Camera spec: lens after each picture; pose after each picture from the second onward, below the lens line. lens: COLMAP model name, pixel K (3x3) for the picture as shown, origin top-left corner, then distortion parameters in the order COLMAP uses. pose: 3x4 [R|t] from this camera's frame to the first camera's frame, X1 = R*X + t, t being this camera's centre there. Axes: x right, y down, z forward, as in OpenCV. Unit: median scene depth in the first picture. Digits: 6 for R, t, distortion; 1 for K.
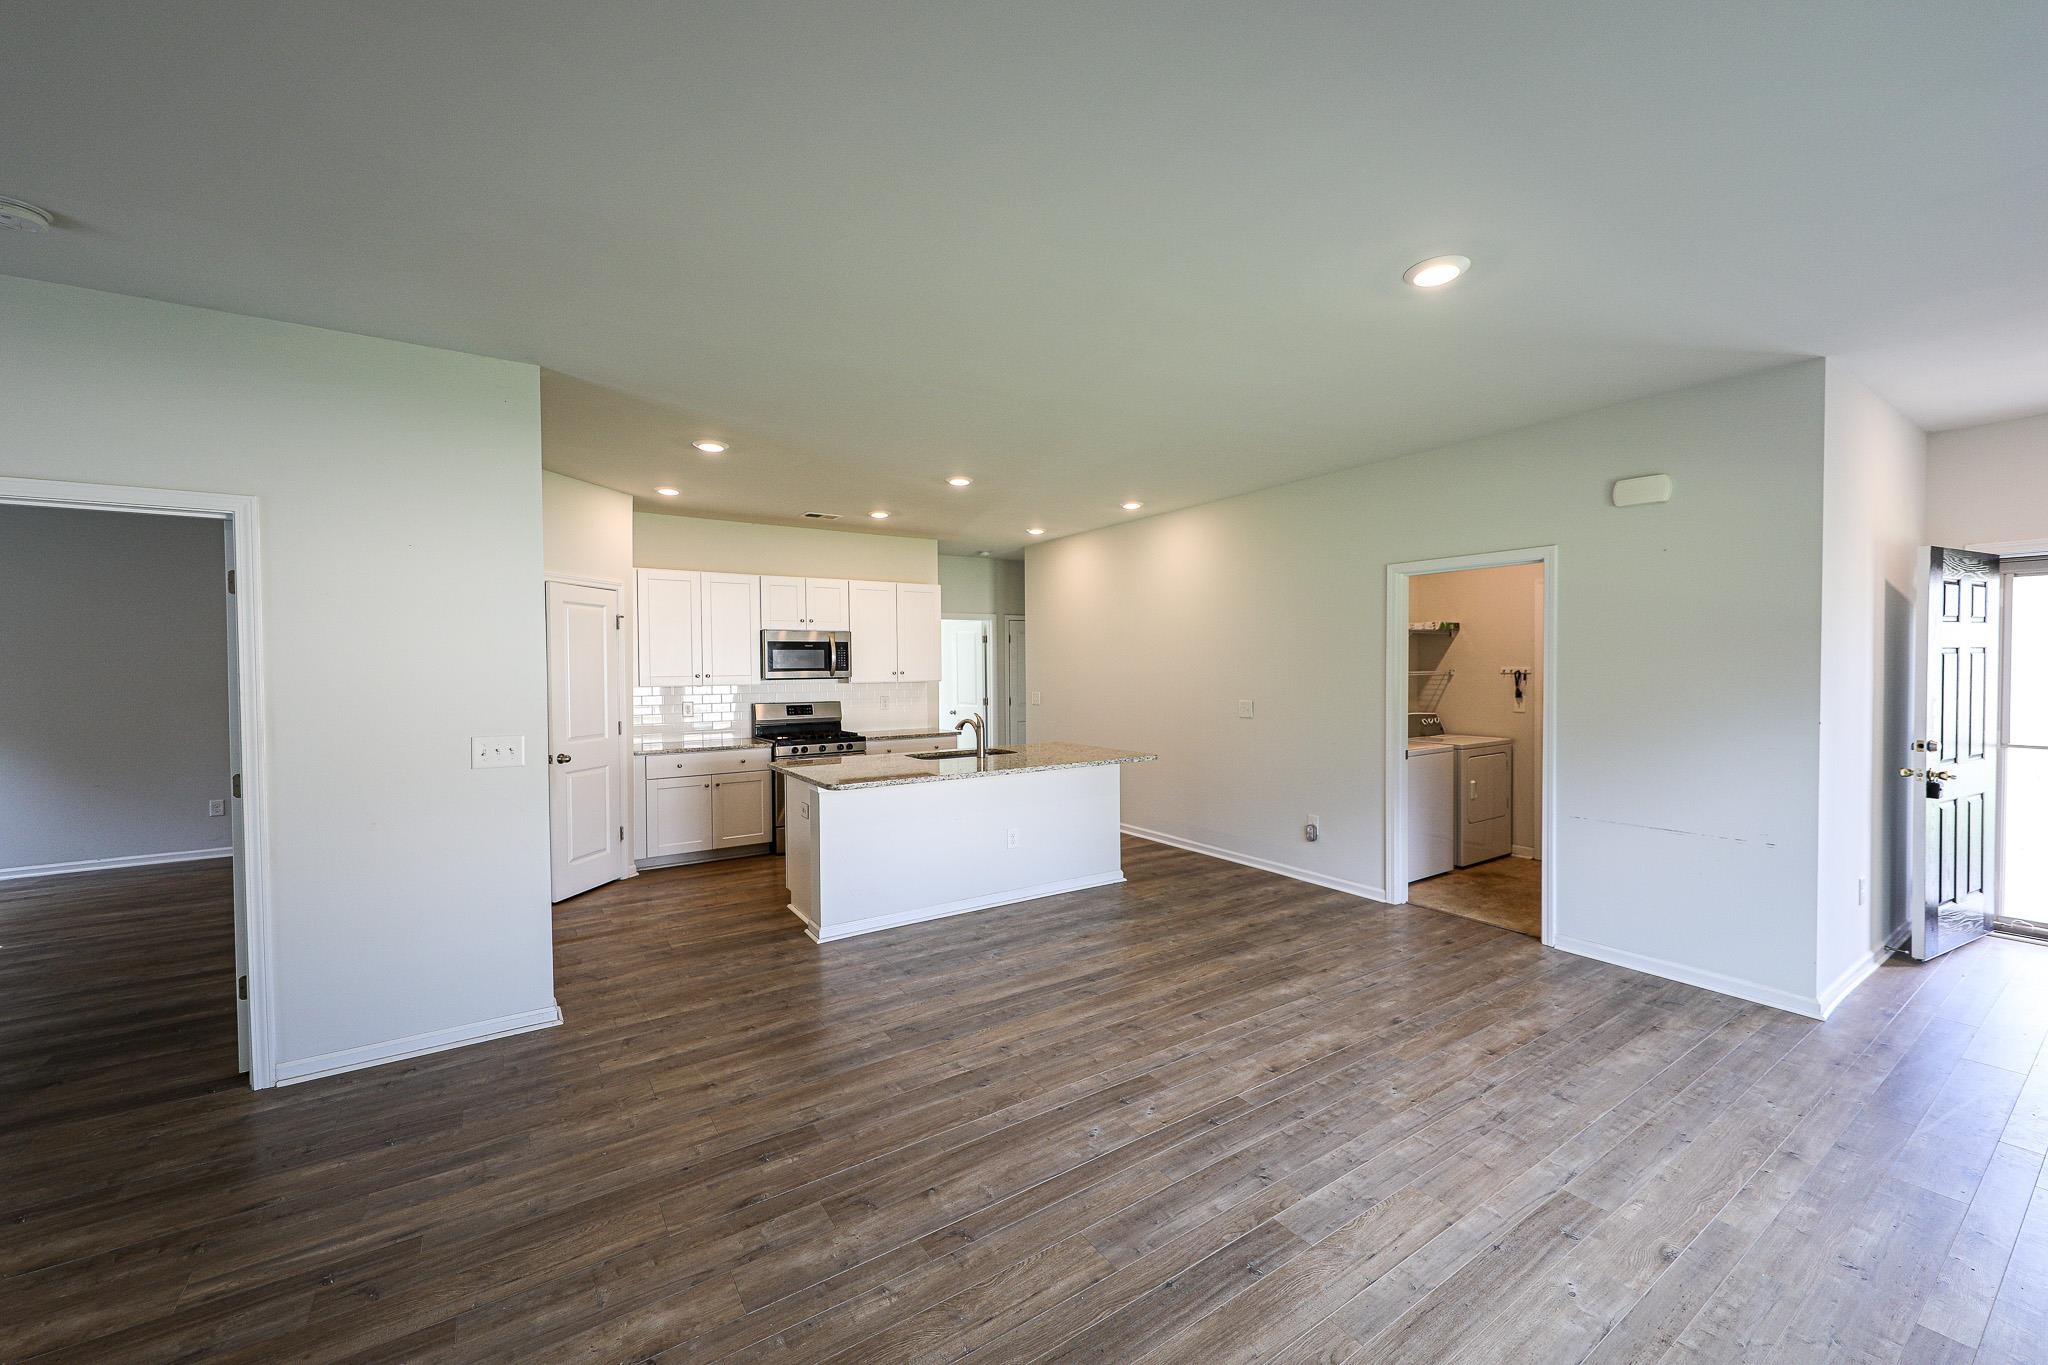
lens RADIAL K [[780.5, 0, 1025.1], [0, 780.5, 679.8], [0, 0, 1]] dist [0.005882, -0.001332]
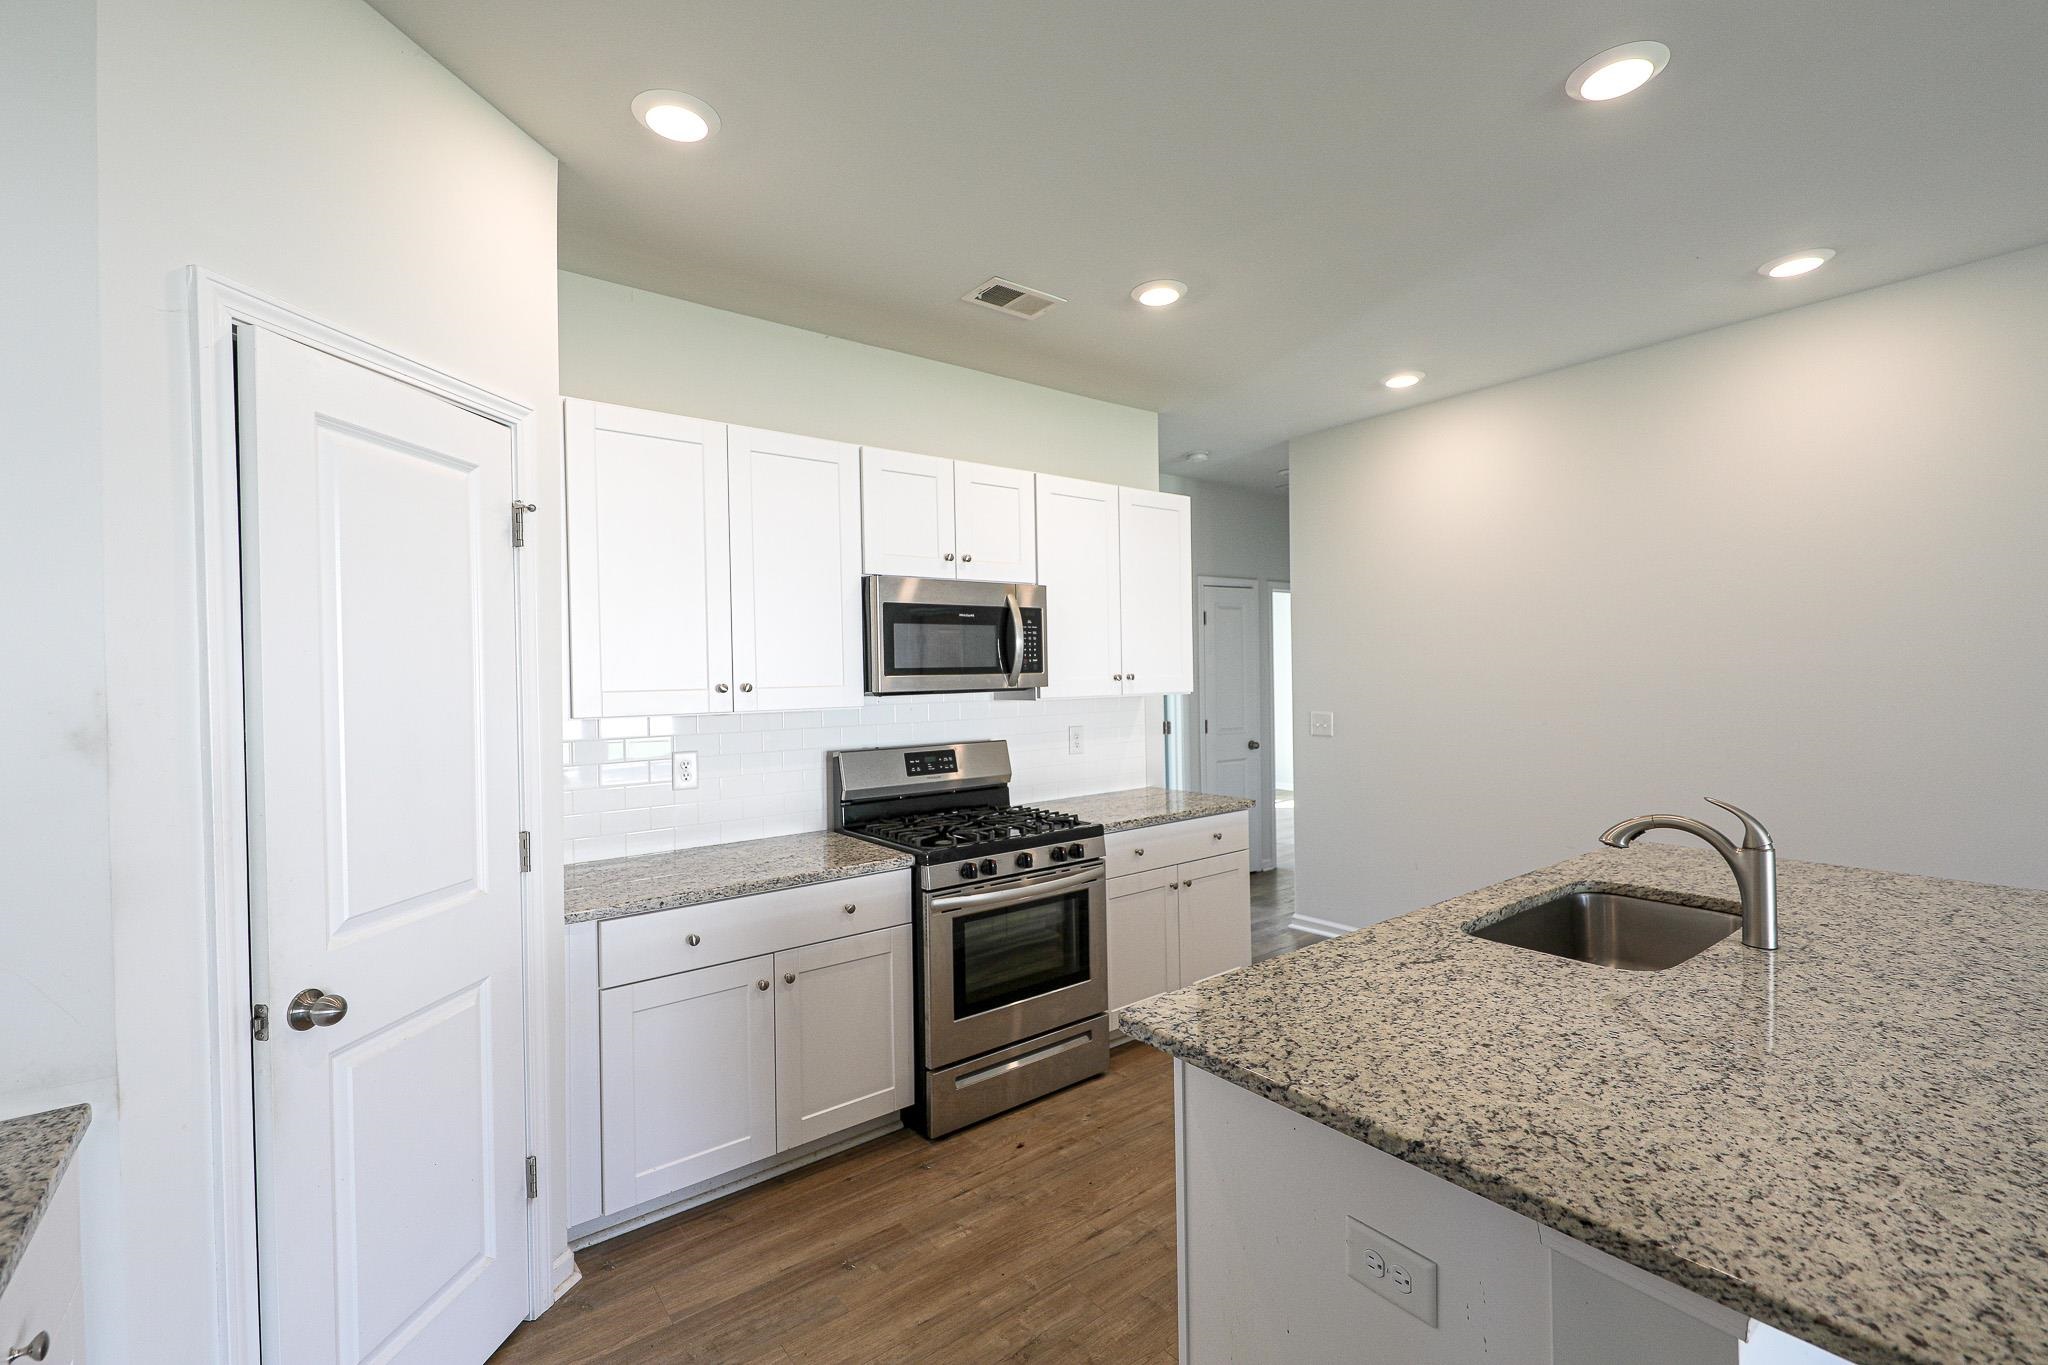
lens RADIAL K [[877.9, 0, 1027.3], [0, 877.9, 678.9], [0, 0, 1]] dist [0.002006, 0.000176]
pose [[0.997030, -0.009331, 0.076445, -0.423655], [0.010133, 0.999898, -0.010114, -0.004956], [-0.076343, 0.010859, 0.997023, 0.777679]]
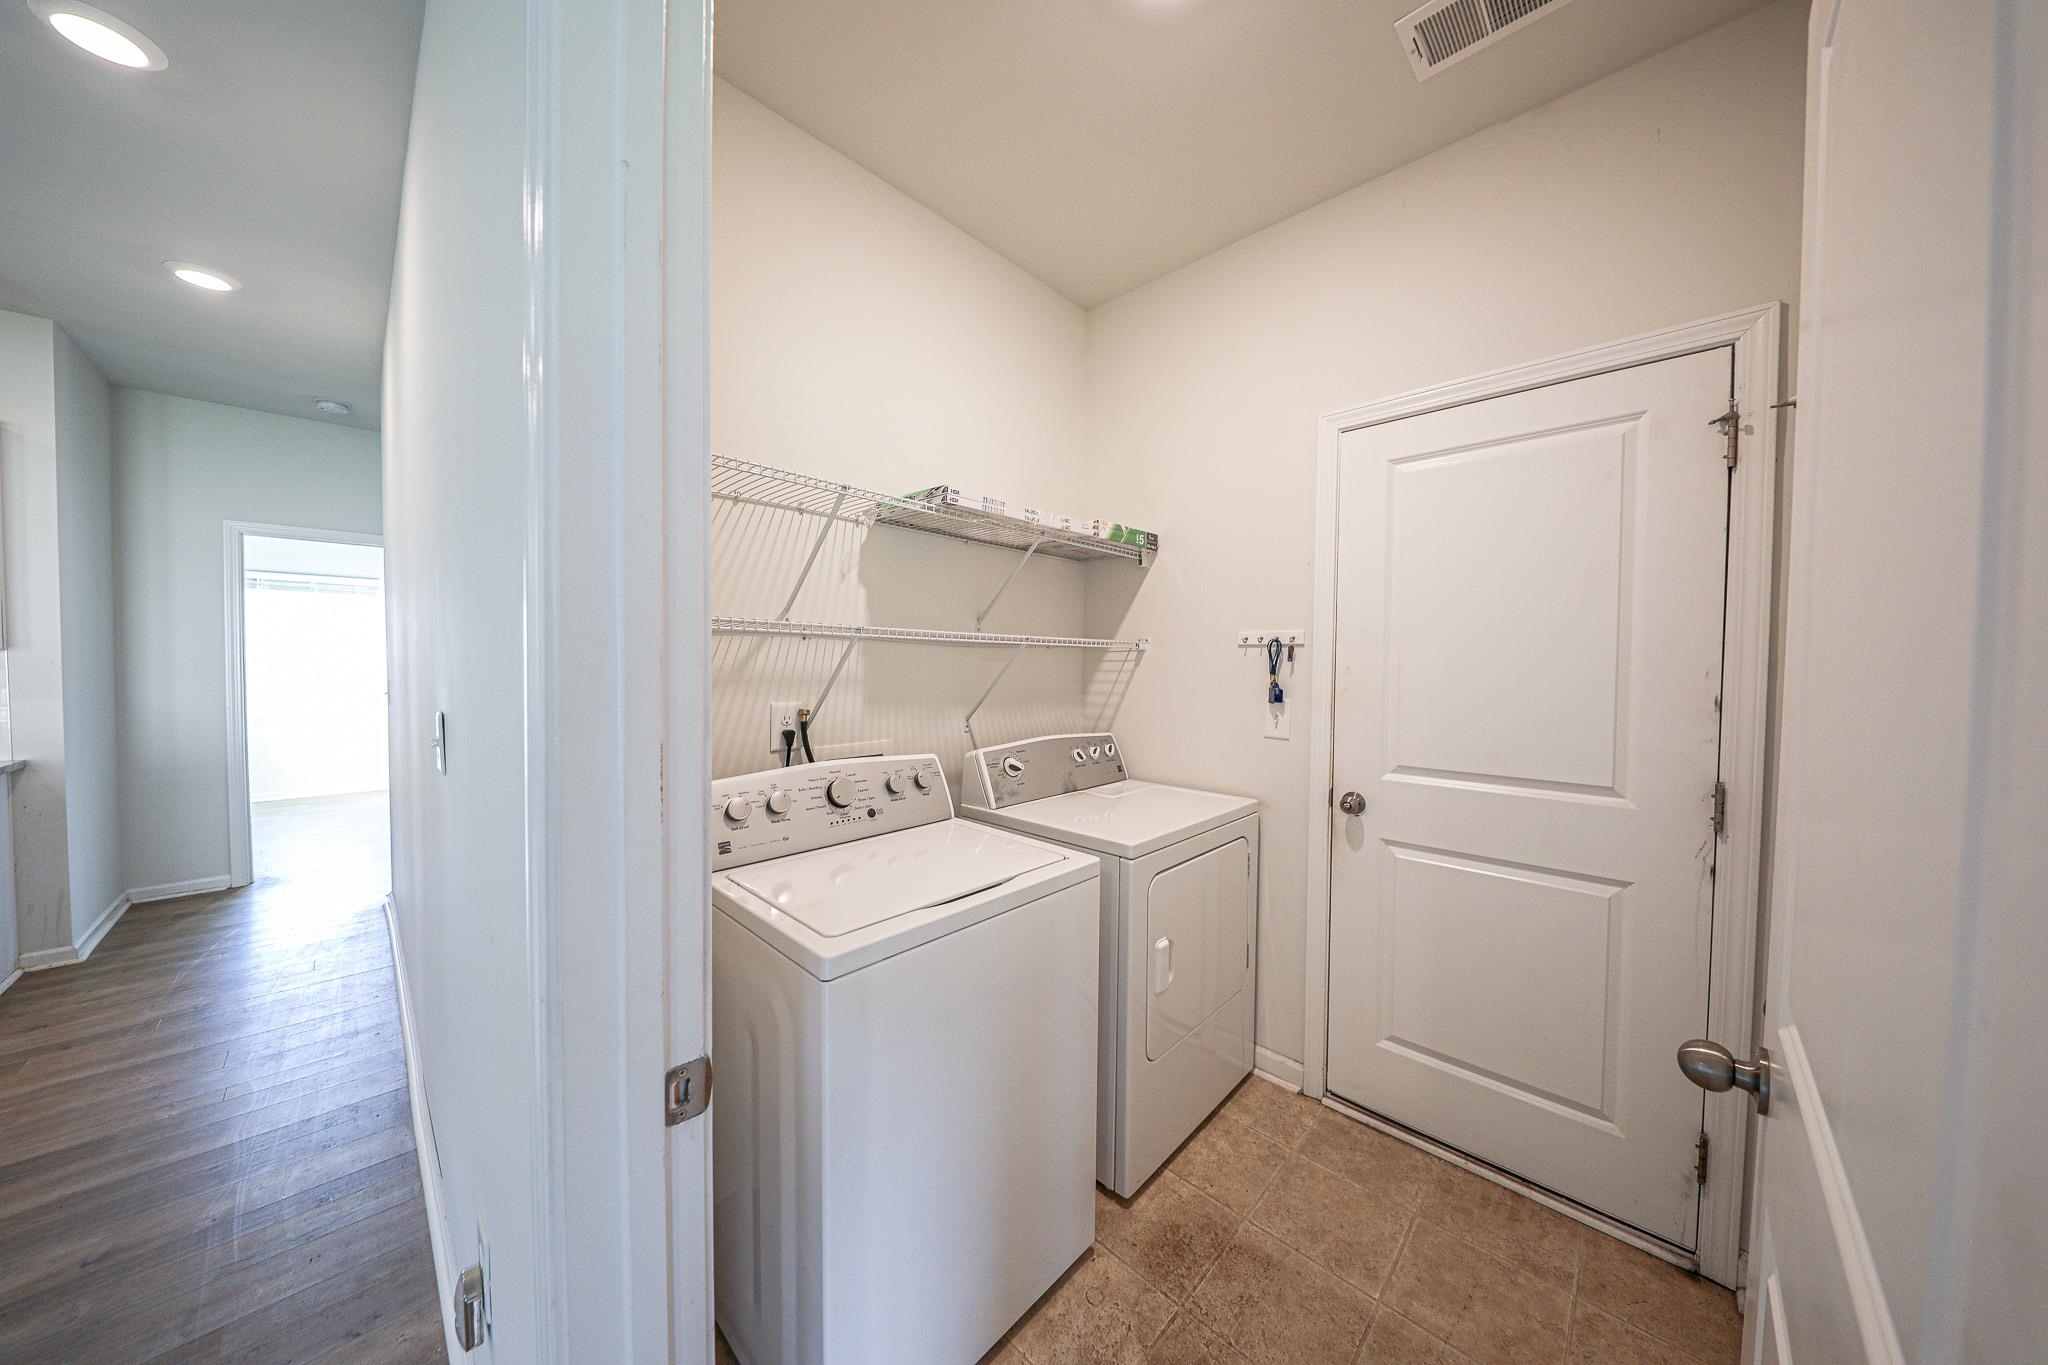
lens RADIAL K [[651.6, 0, 1032.3], [0, 651.6, 675.1], [0, 0, 1]] dist [-0.007584, -0.000189]
pose [[0.973922, 0.007710, 0.226754, 0.582573], [-0.009758, 0.999921, 0.007913, 0.008598], [-0.226675, -0.009919, 0.973920, 0.946561]]
